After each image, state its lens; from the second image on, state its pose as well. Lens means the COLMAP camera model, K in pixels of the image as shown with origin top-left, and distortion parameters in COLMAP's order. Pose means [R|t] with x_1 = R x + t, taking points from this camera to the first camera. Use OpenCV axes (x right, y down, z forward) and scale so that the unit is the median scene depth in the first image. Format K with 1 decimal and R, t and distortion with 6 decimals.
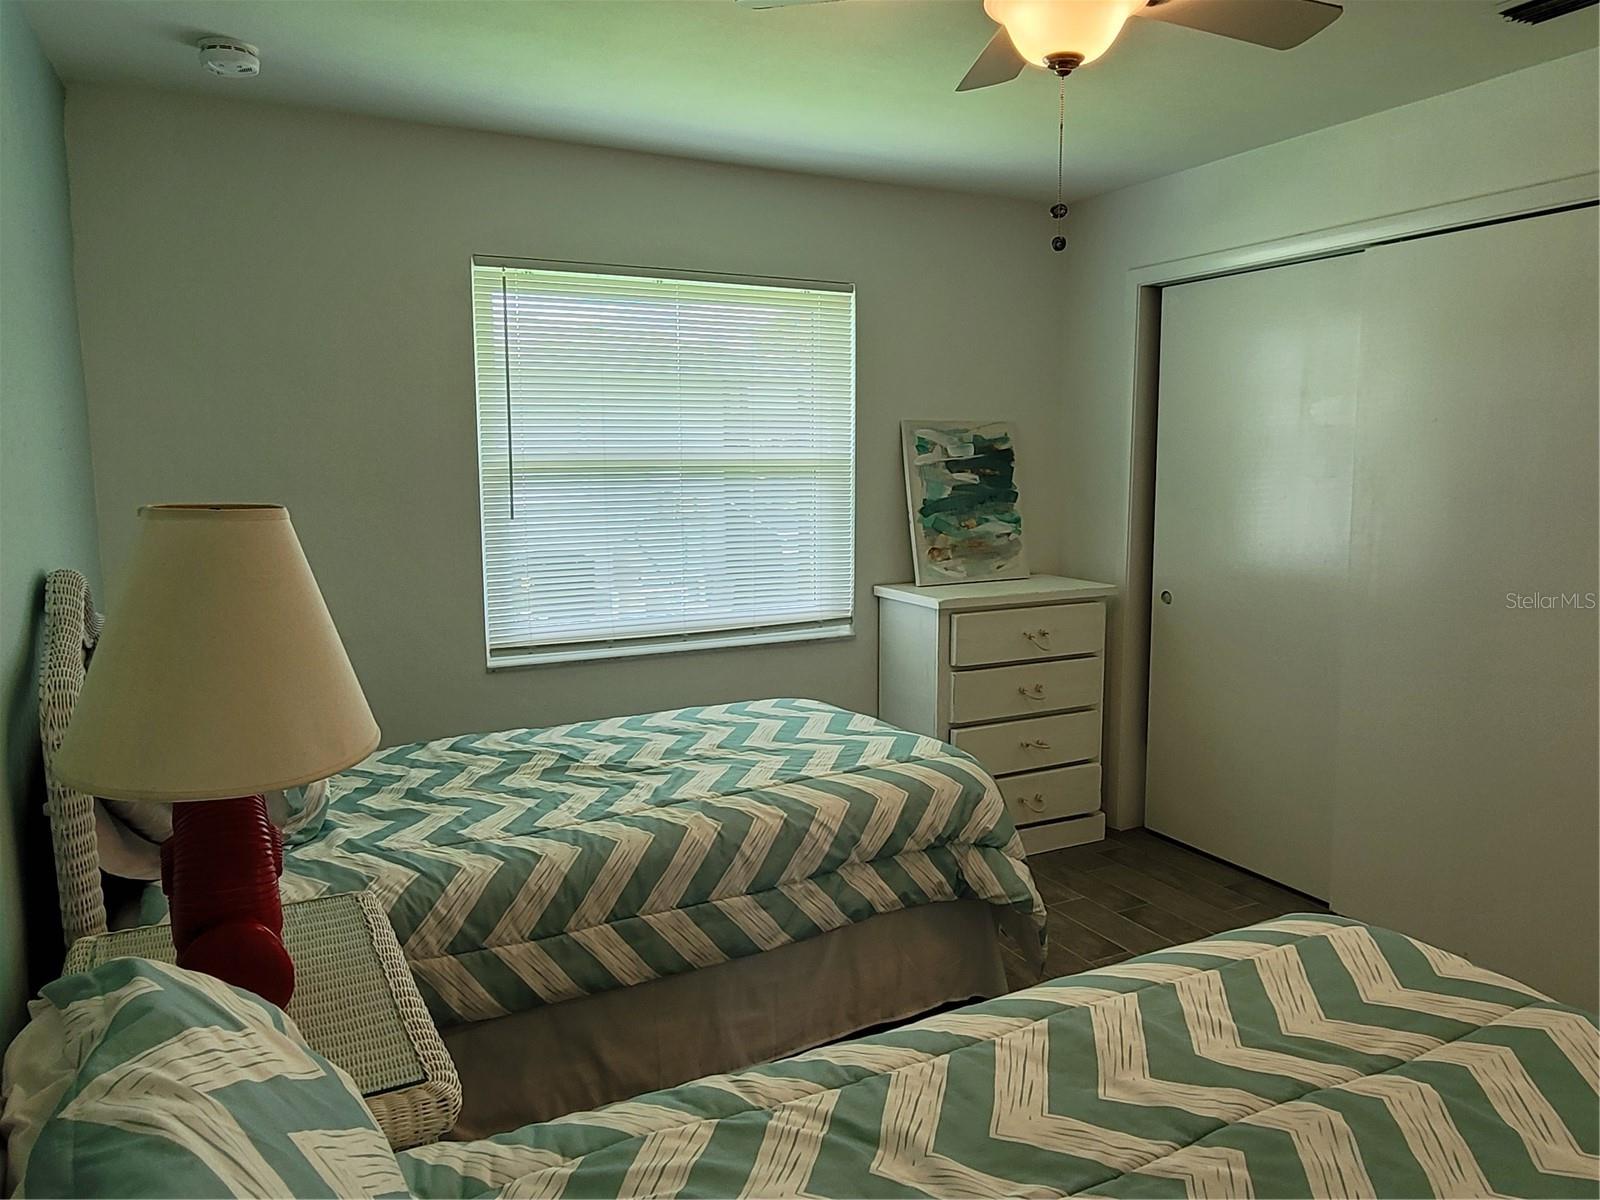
lens RADIAL K [[1068.9, 0, 800.3], [0, 1068.9, 607.8], [0, 0, 1]] dist [-0.001719, 0.000642]
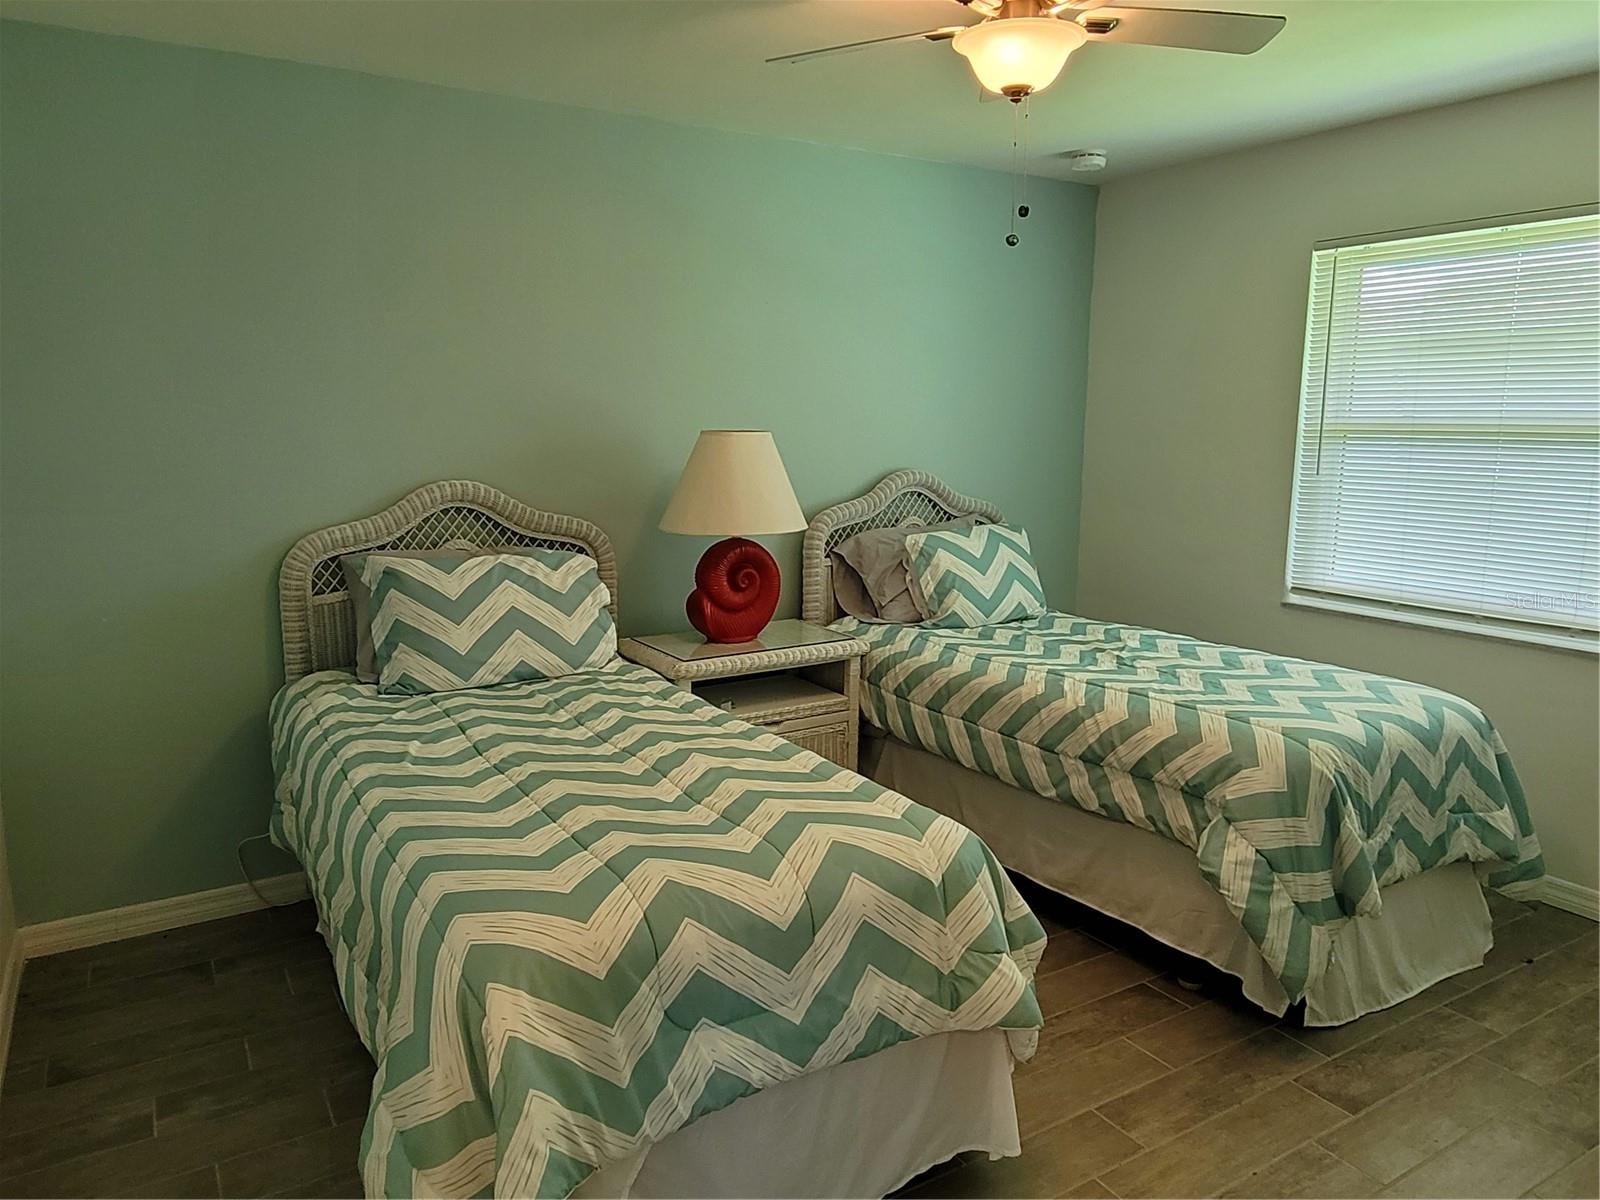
lens RADIAL K [[1012.5, 0, 802.5], [0, 1012.5, 596.5], [0, 0, 1]] dist [-0.000947, 0.000860]
pose [[0.130891, 0.179249, -0.975058, 1.049024], [-0.150805, 0.975674, 0.159118, -0.066849], [0.979860, 0.126217, 0.154739, 0.470403]]
